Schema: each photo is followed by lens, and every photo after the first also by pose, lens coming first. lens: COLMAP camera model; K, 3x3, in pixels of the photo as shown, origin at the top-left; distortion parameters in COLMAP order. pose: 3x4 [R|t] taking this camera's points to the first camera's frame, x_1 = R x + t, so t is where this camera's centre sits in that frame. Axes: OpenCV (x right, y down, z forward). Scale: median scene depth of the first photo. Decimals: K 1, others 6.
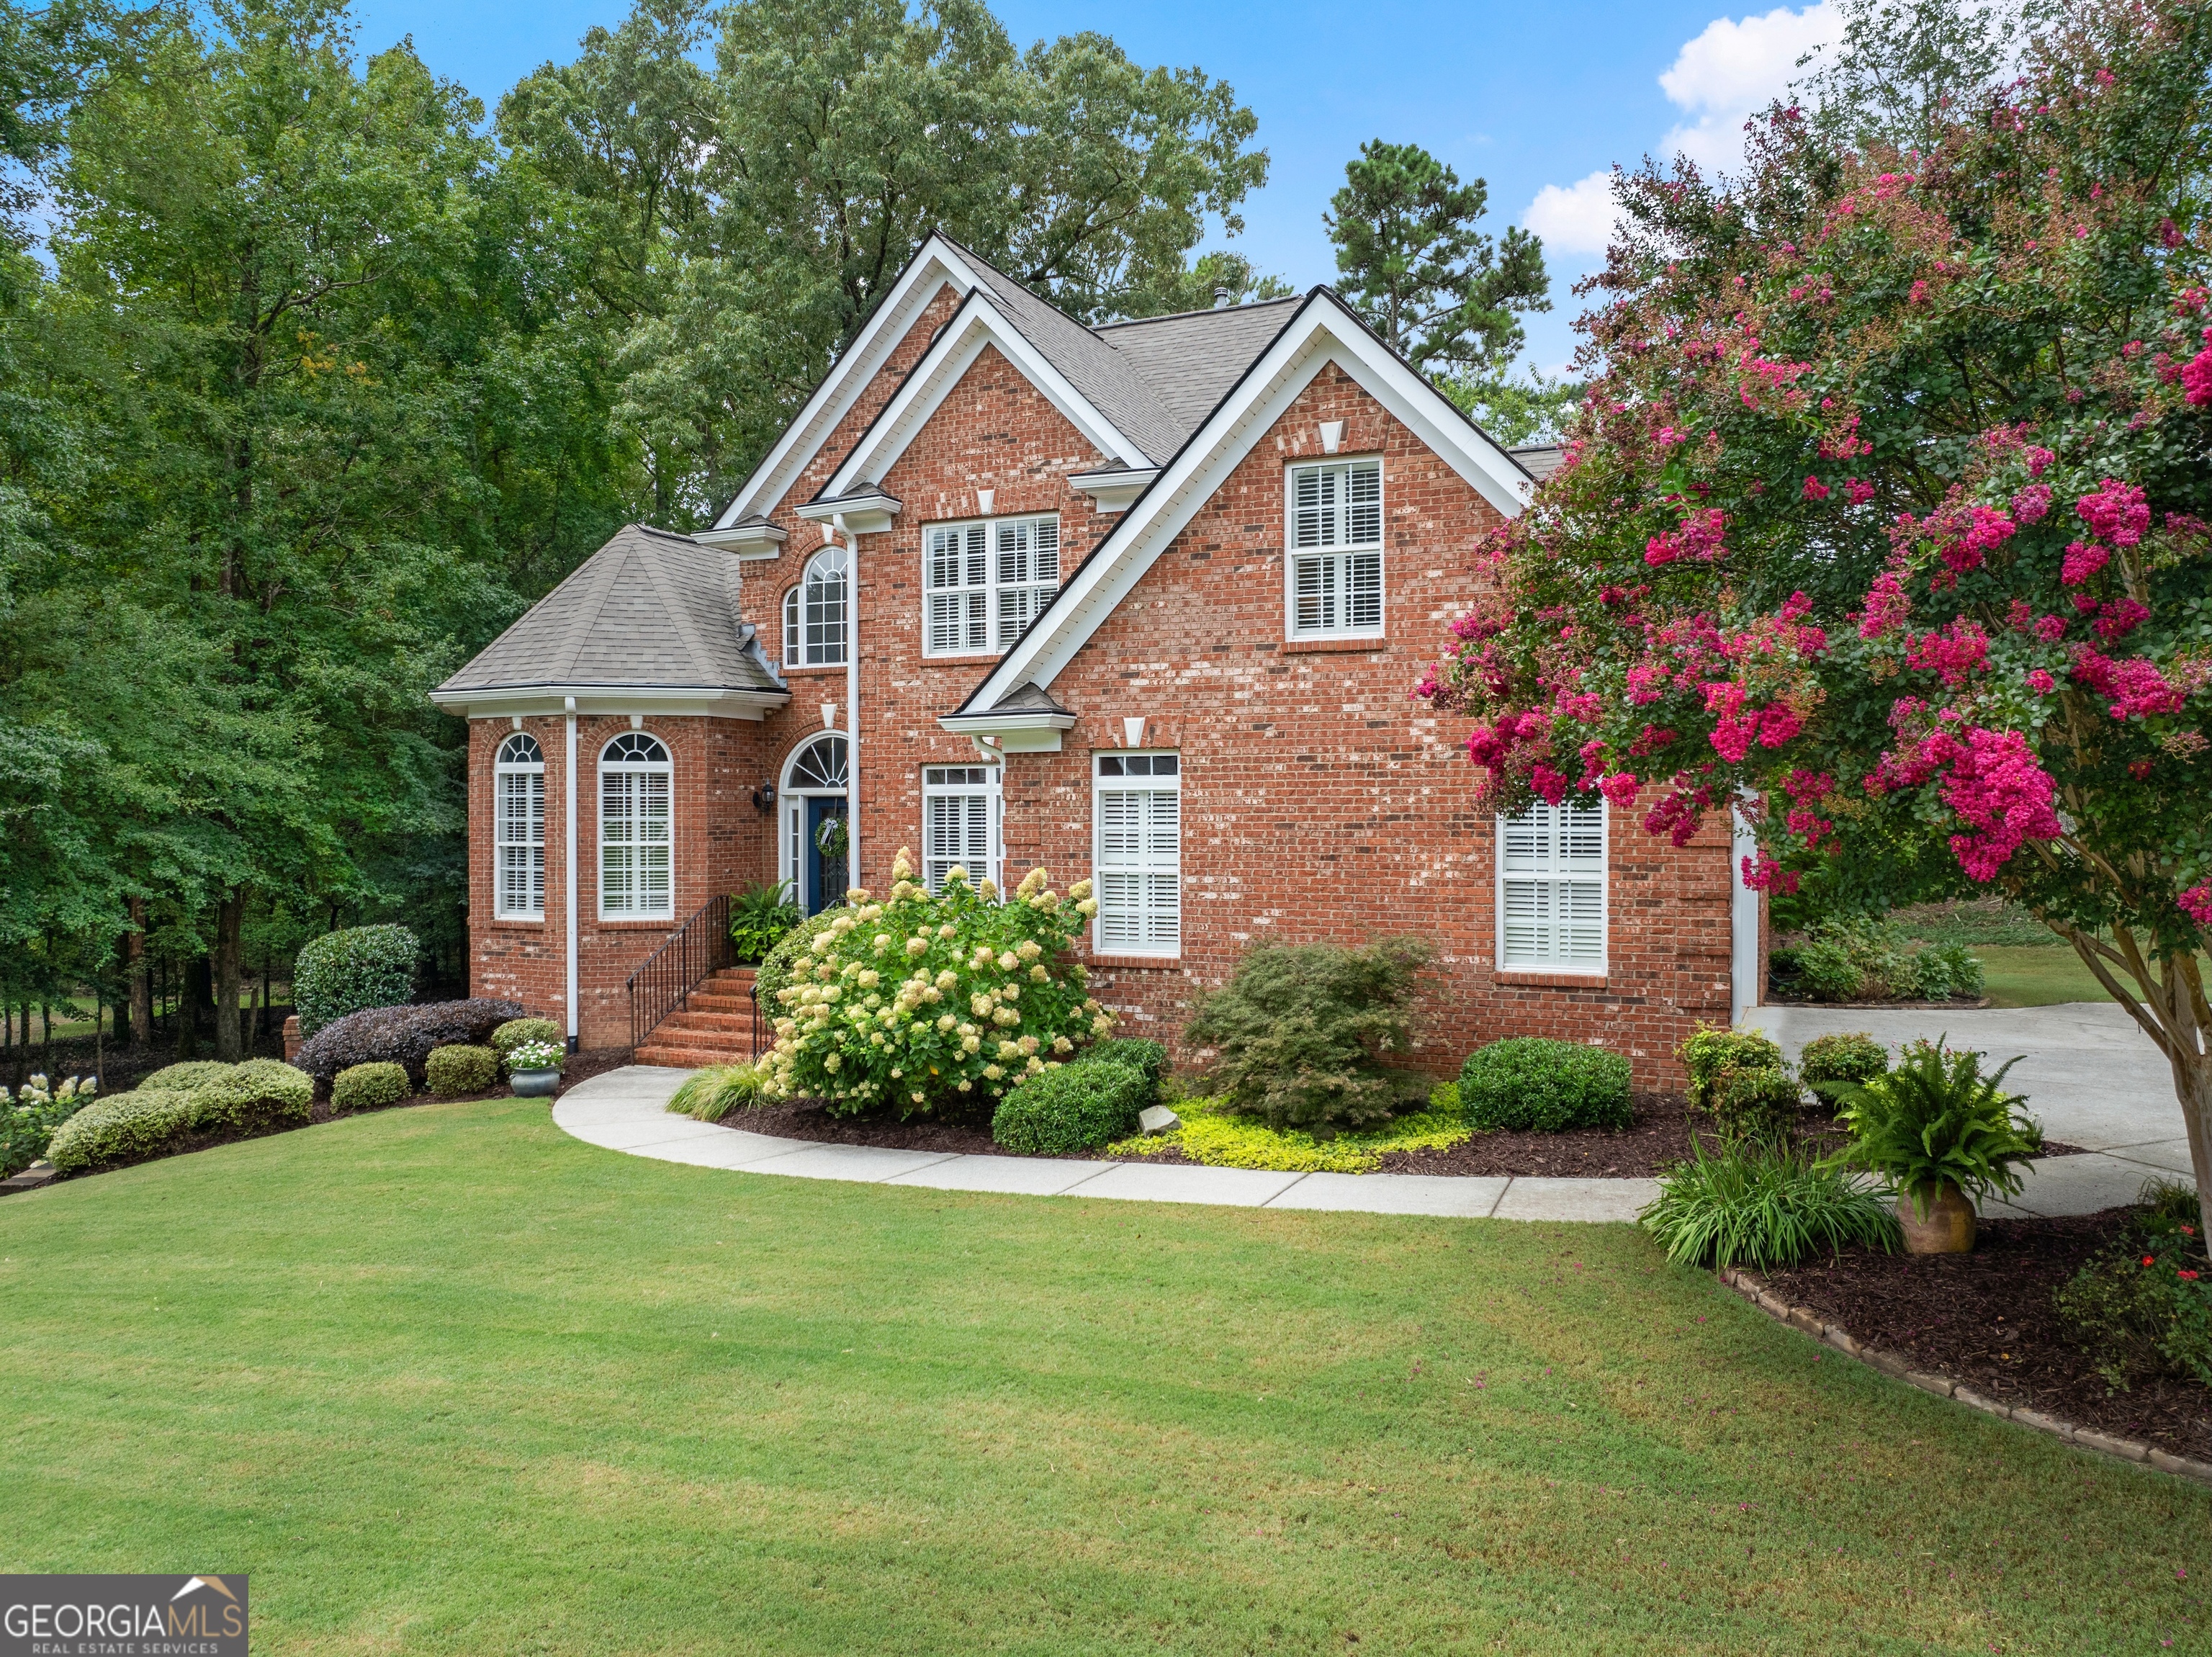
lens RADIAL K [[1584.4, 0, 1090.0], [0, 1584.4, 815.9], [0, 0, 1]] dist [-0.012646, -0.011531]
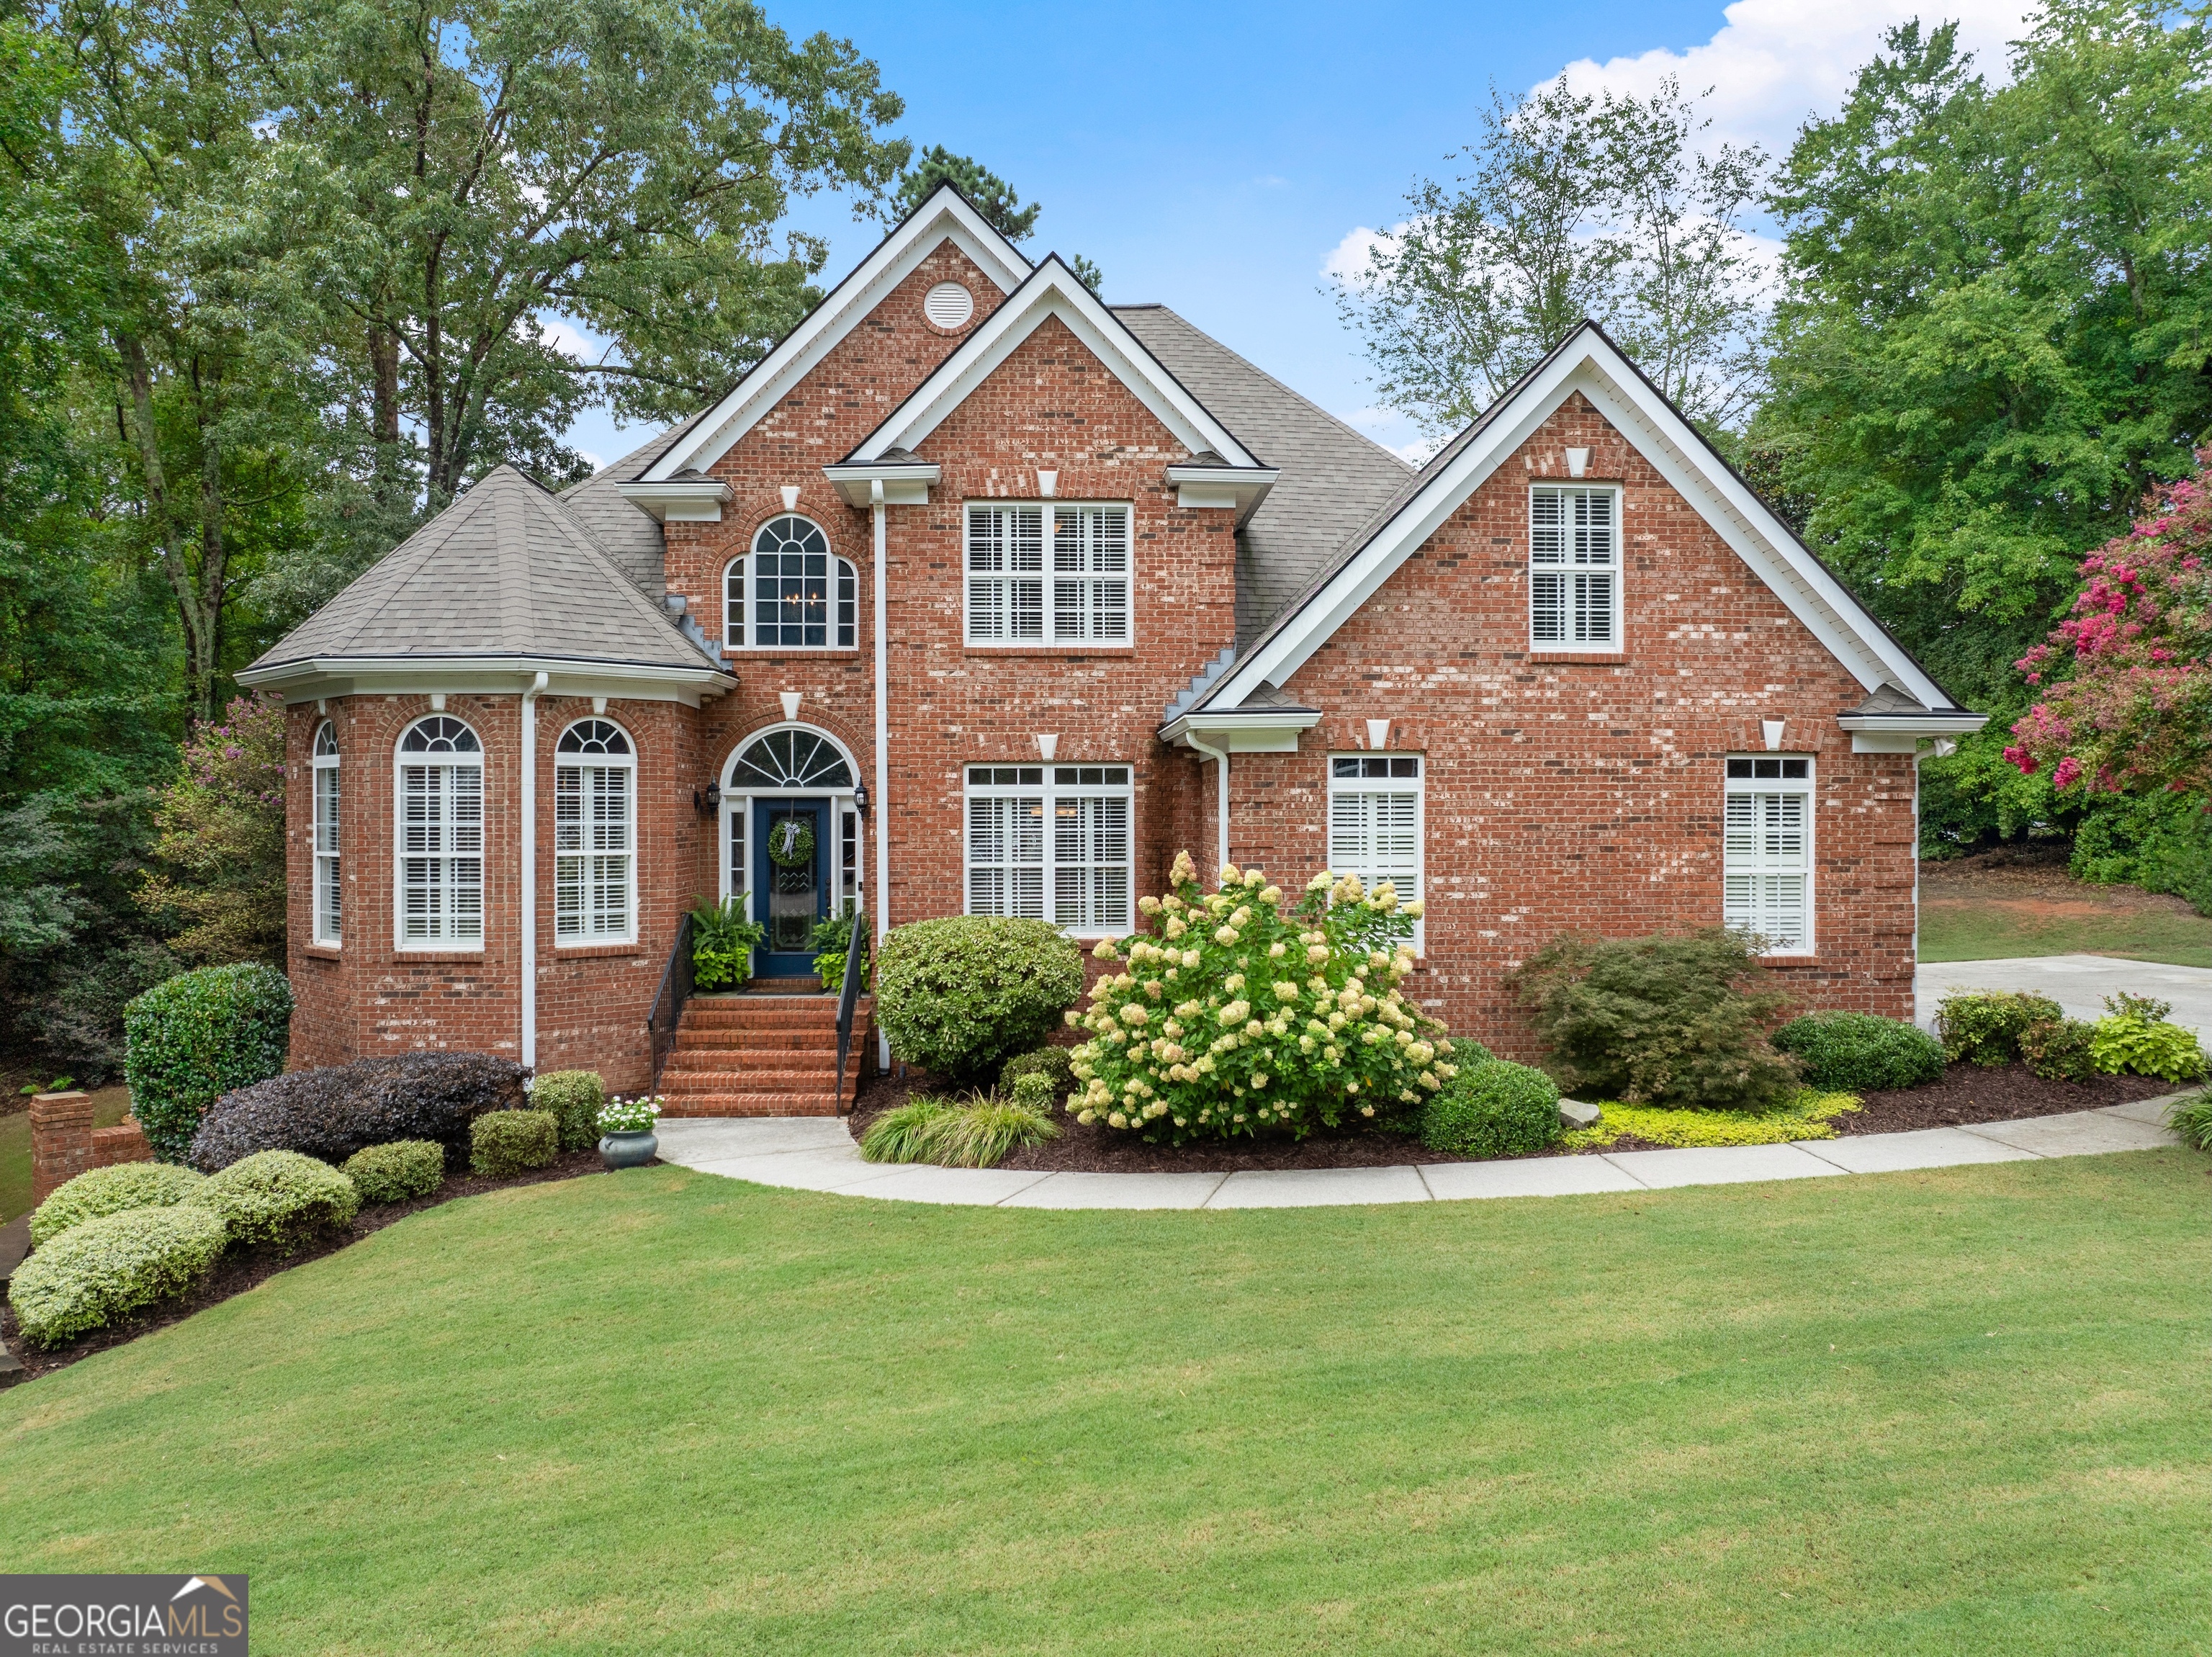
lens RADIAL K [[1584.4, 0, 1103.4], [0, 1584.4, 823.5], [0, 0, 1]] dist [-0.012646, -0.011531]
pose [[0.884349, -0.001680, 0.466823, -0.584928], [0.001325, 0.999999, 0.001090, 0.002187], [-0.466824, -0.000346, 0.884350, 0.193116]]
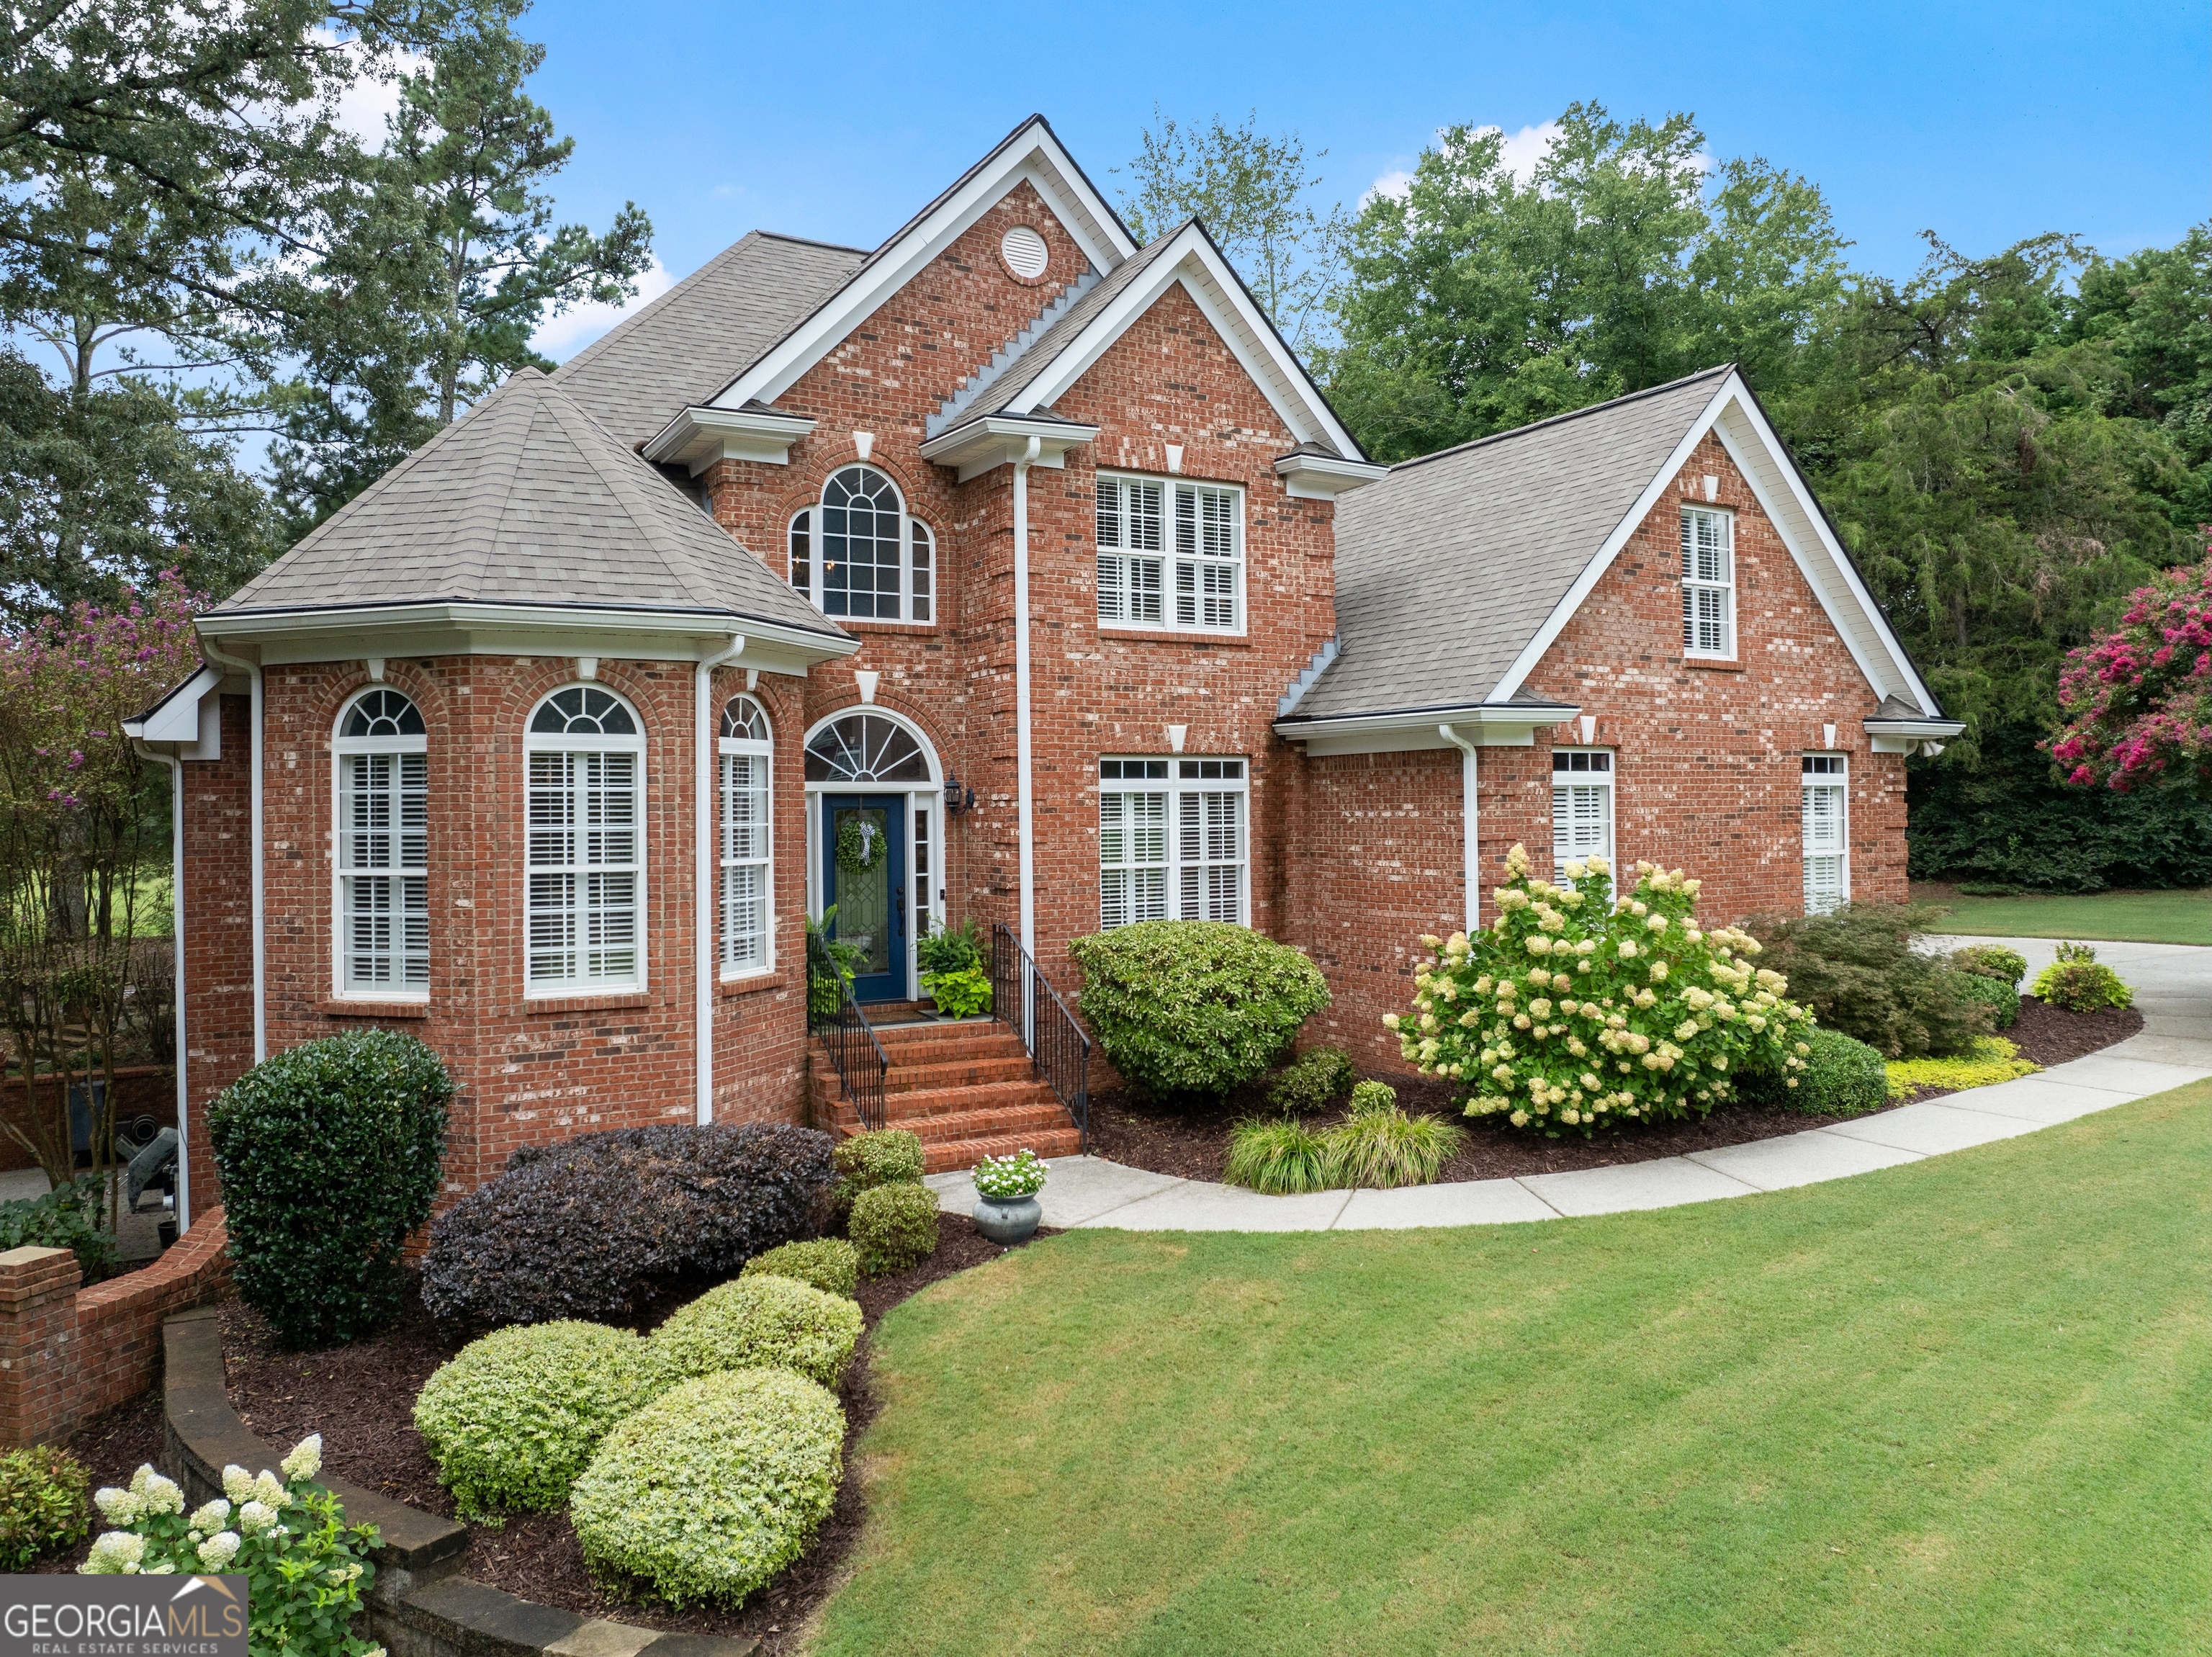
lens RADIAL K [[1584.4, 0, 1120.5], [0, 1584.4, 790.0], [0, 0, 1]] dist [-0.012646, -0.011531]
pose [[0.559159, 0.007344, 0.829028, -1.001905], [0.013023, 0.999760, -0.017639, 0.001392], [-0.828958, 0.020659, 0.558929, 0.661665]]
